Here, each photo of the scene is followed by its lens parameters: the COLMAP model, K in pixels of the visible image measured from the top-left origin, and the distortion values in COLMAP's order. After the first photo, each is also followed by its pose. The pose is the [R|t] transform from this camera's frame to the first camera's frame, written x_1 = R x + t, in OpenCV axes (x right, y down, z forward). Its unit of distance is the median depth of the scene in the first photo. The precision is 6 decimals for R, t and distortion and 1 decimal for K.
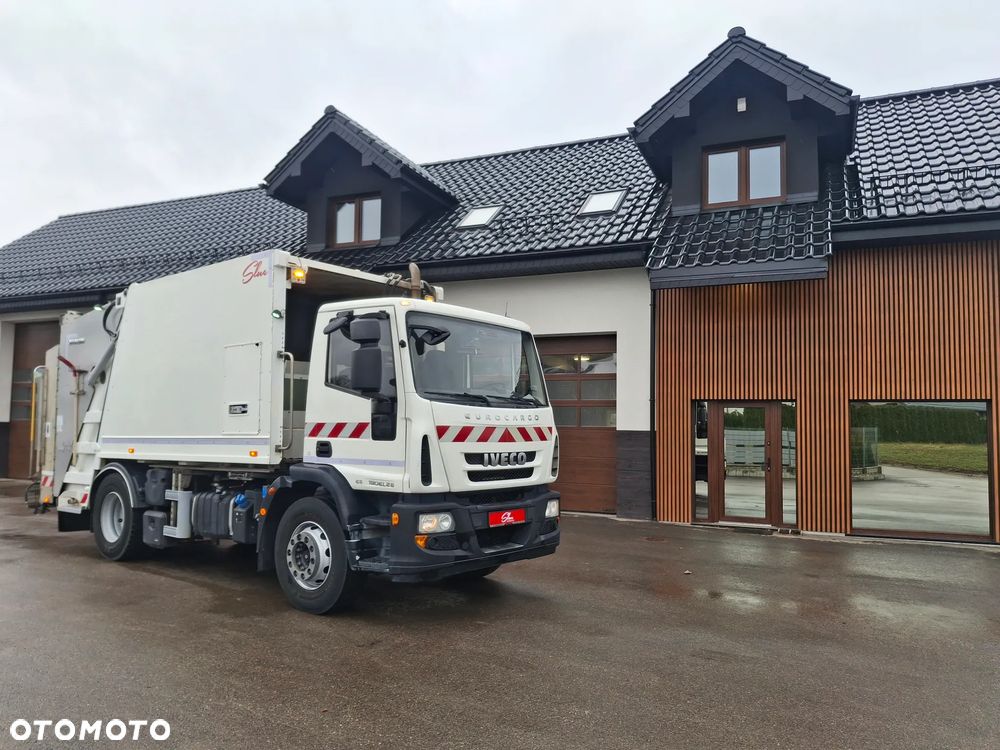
lens RADIAL K [[735.2, 0, 515.3], [0, 735.2, 379.4], [0, 0, 1]] dist [0.067390, -0.109156]
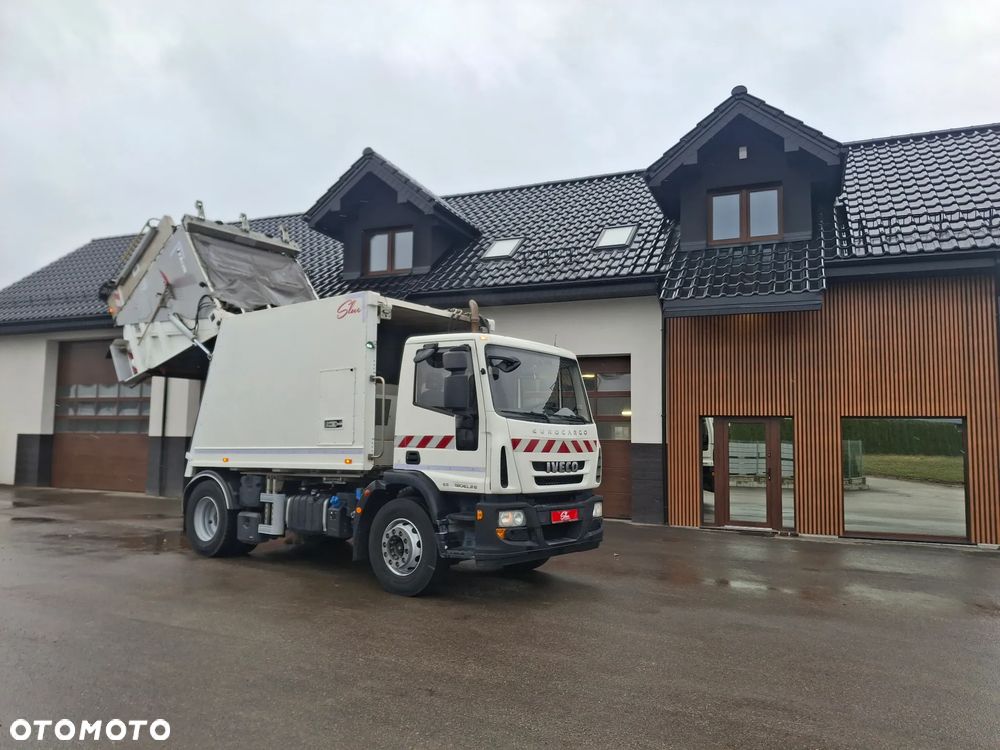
lens RADIAL K [[735.2, 0, 505.7], [0, 735.2, 376.4], [0, 0, 1]] dist [0.067390, -0.109156]
pose [[0.999917, 0.002961, 0.012519, -0.076903], [-0.002701, 0.999780, -0.020792, -0.008761], [-0.012577, 0.020756, 0.999705, -0.126787]]
